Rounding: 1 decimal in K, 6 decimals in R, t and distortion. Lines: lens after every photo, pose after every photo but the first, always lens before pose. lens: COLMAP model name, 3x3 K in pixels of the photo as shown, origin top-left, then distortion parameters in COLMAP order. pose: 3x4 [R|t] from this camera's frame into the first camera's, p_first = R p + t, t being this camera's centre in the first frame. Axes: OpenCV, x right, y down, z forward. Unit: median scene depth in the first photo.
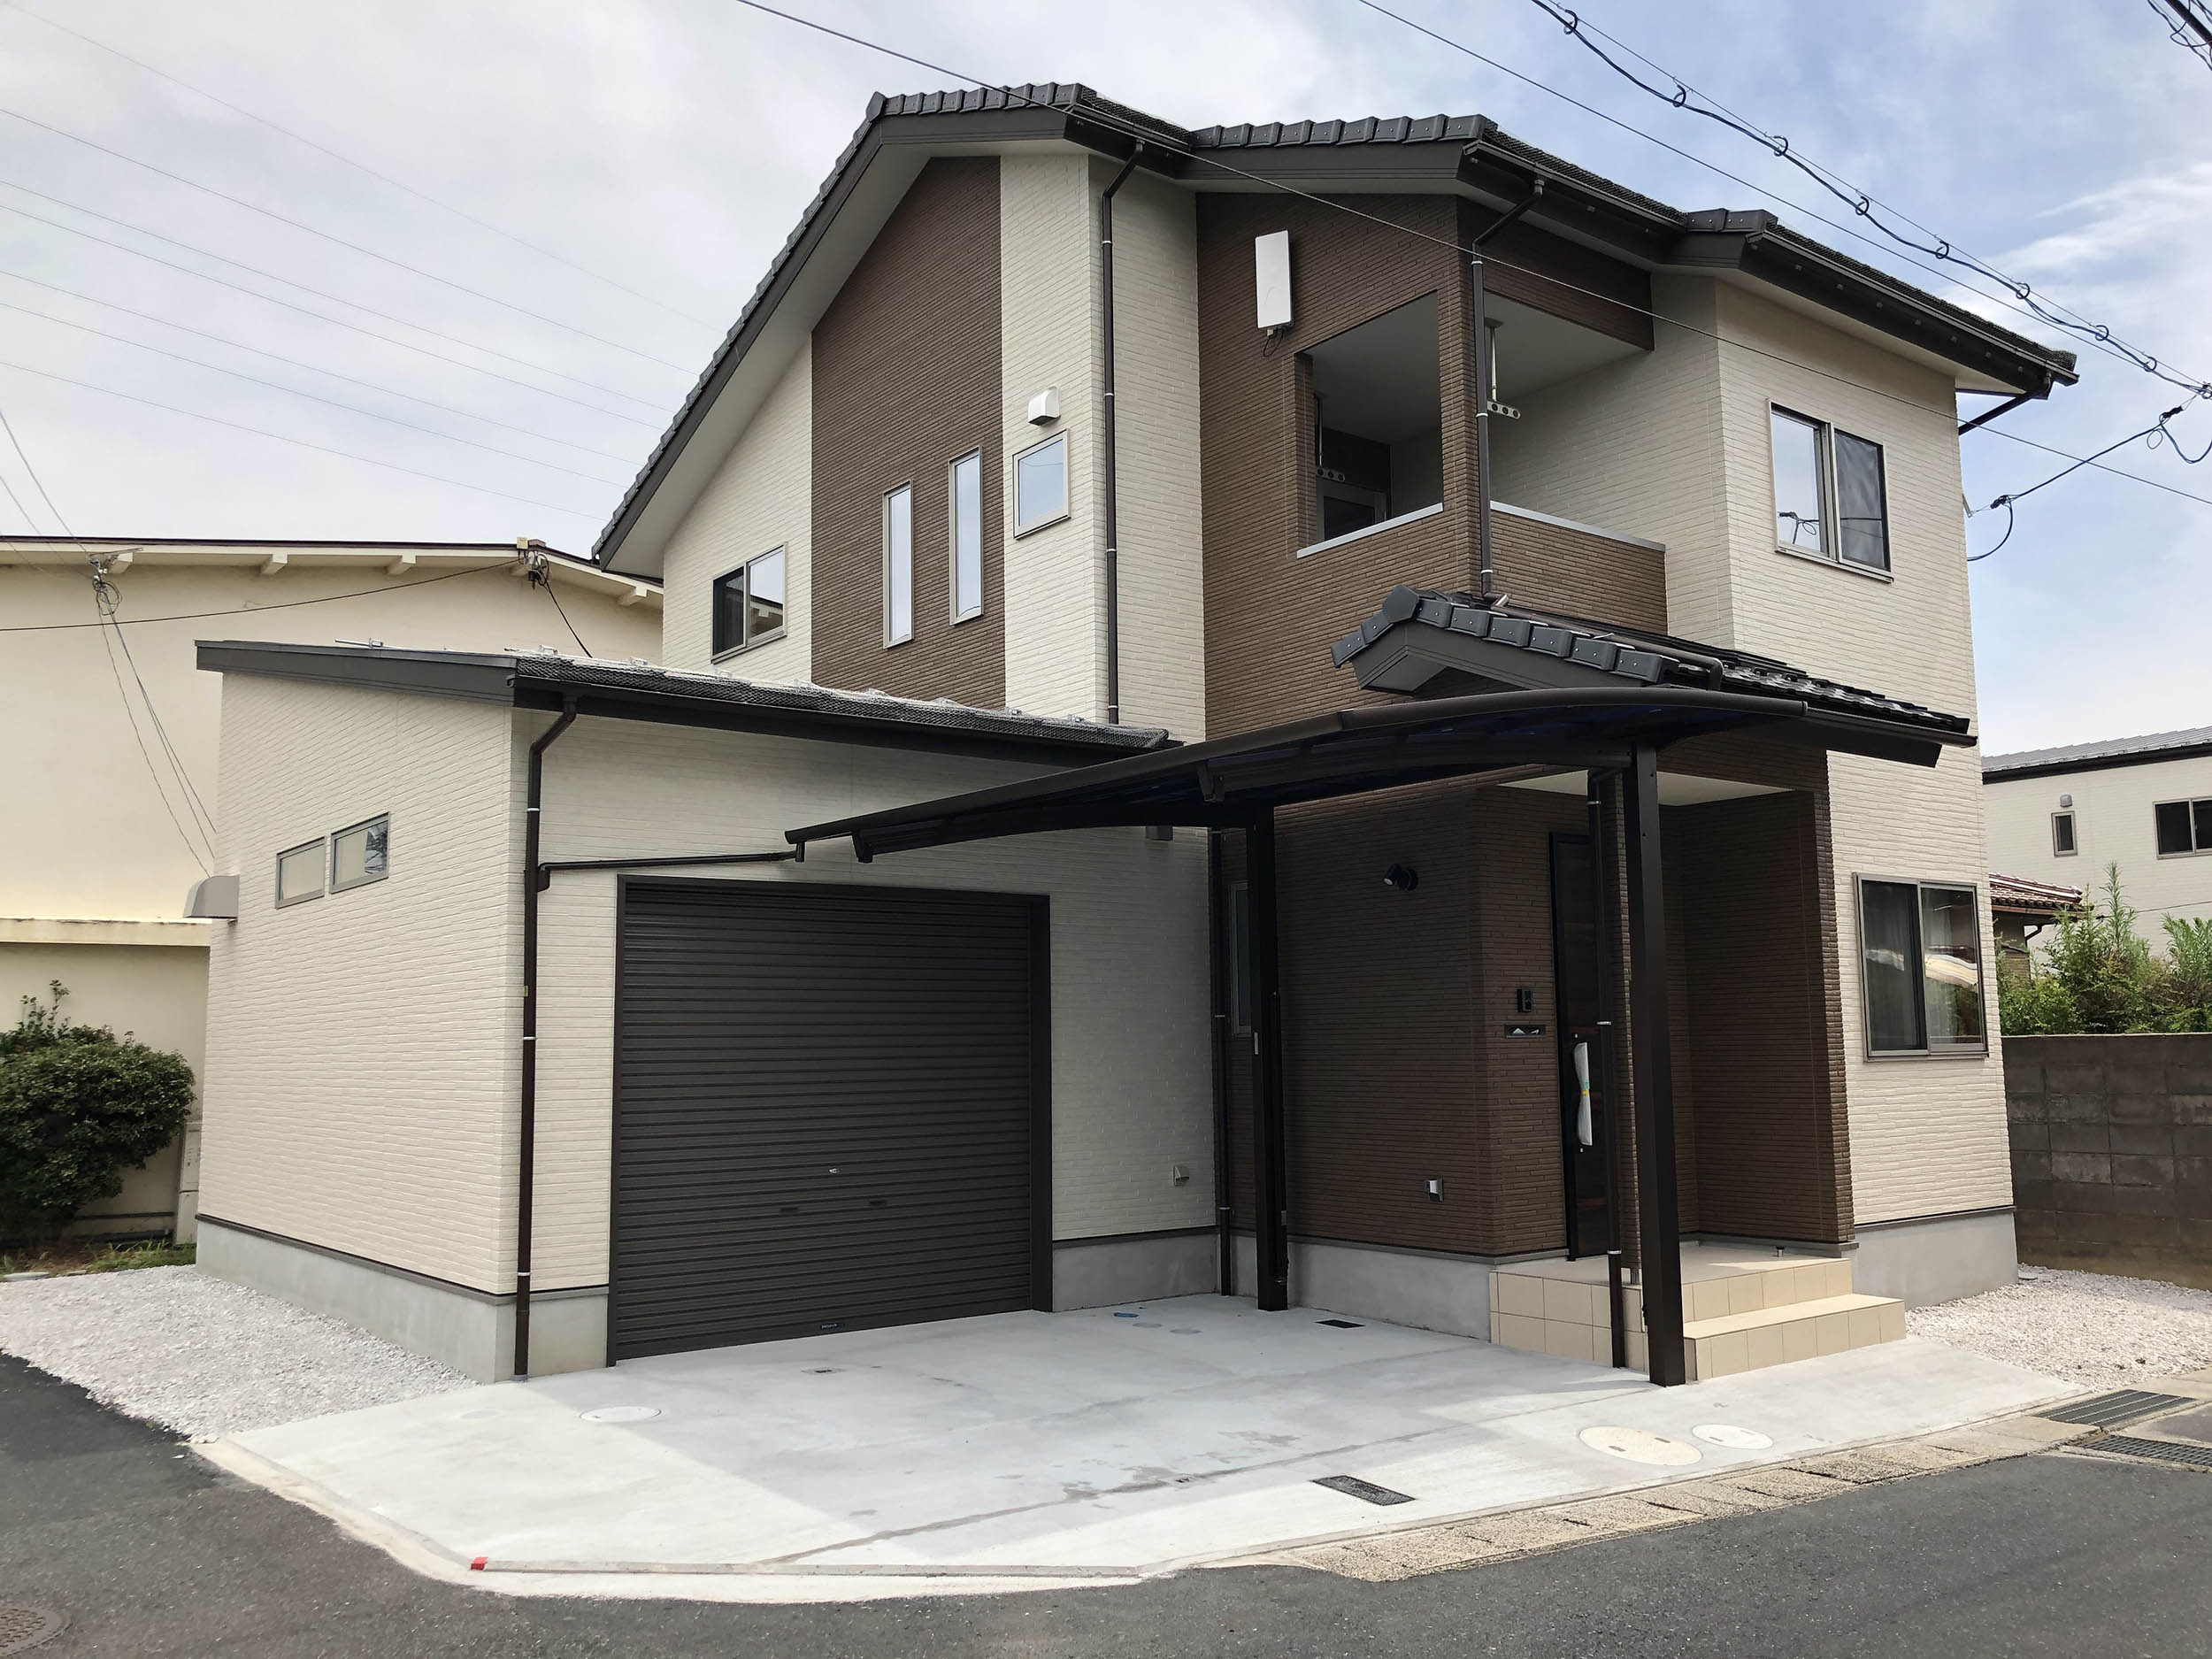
lens RADIAL K [[1785.0, 0, 1103.4], [0, 1785.0, 840.3], [0, 0, 1]] dist [0.018237, -0.008540]
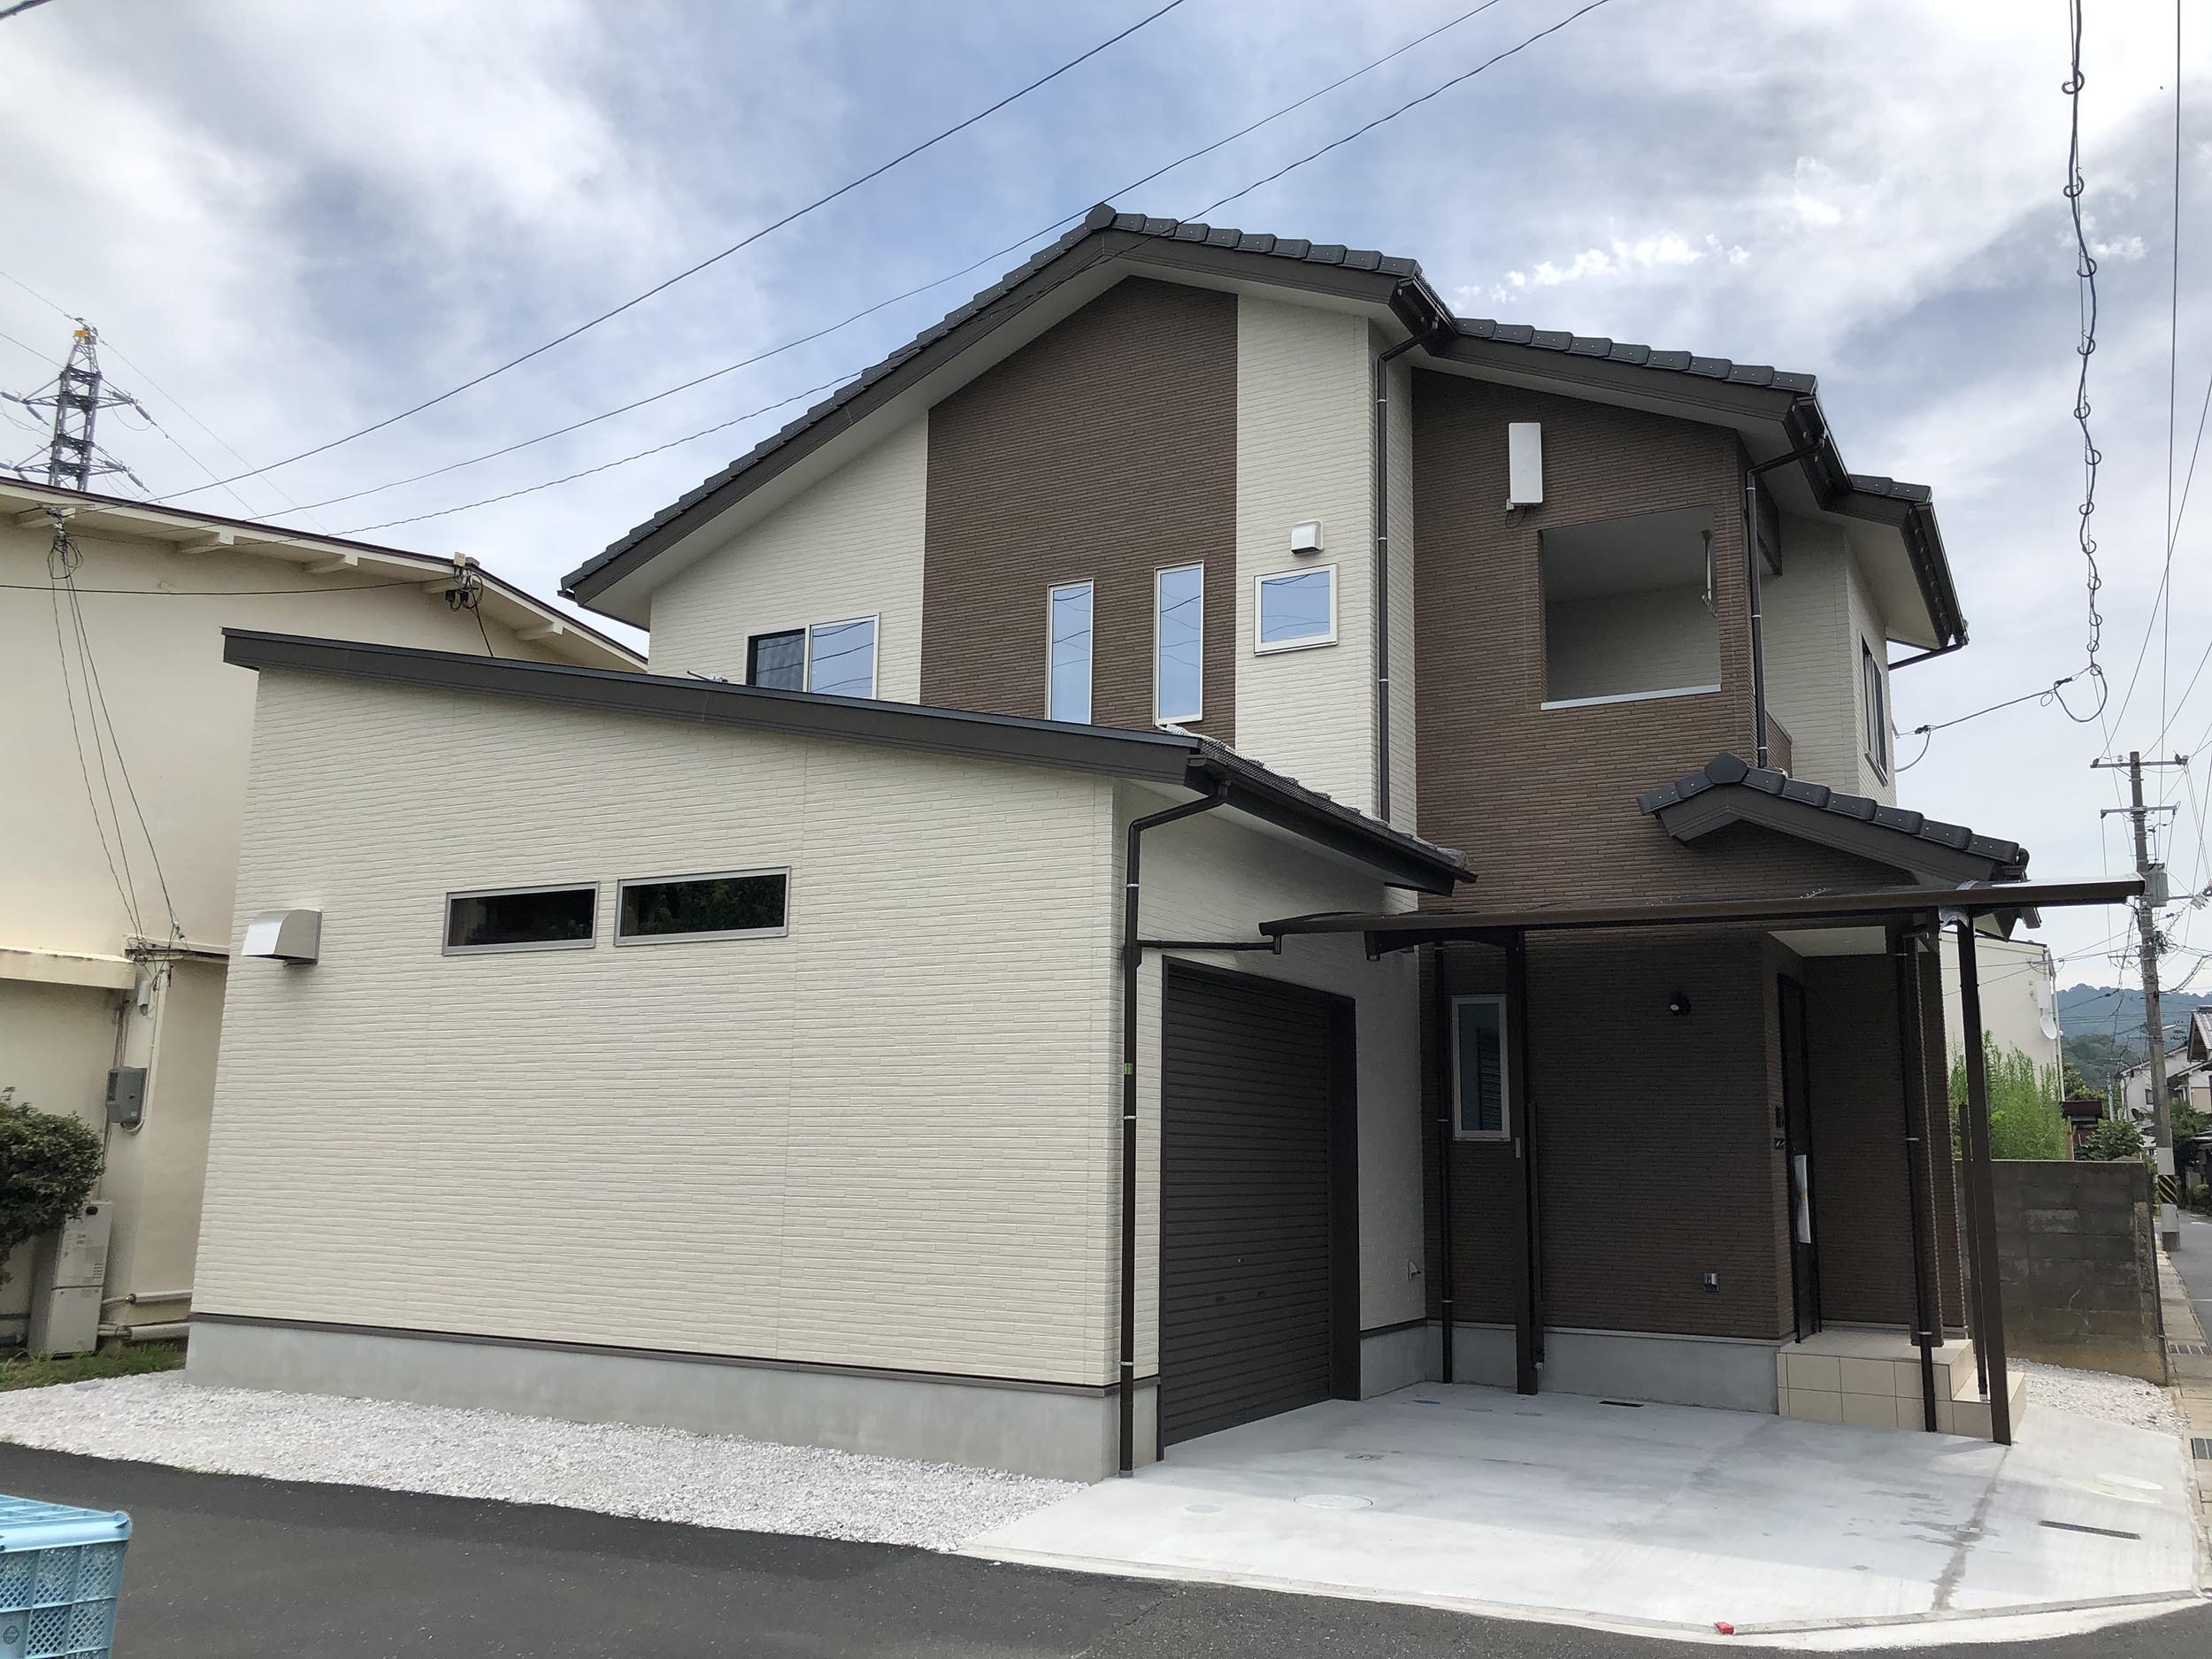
lens RADIAL K [[1785.0, 0, 1096.8], [0, 1785.0, 824.4], [0, 0, 1]] dist [0.018237, -0.008540]
pose [[0.918143, 0.099780, 0.383480, -0.562628], [-0.074431, 0.993978, -0.080422, 0.023720], [-0.389195, 0.045296, 0.920041, 0.077976]]
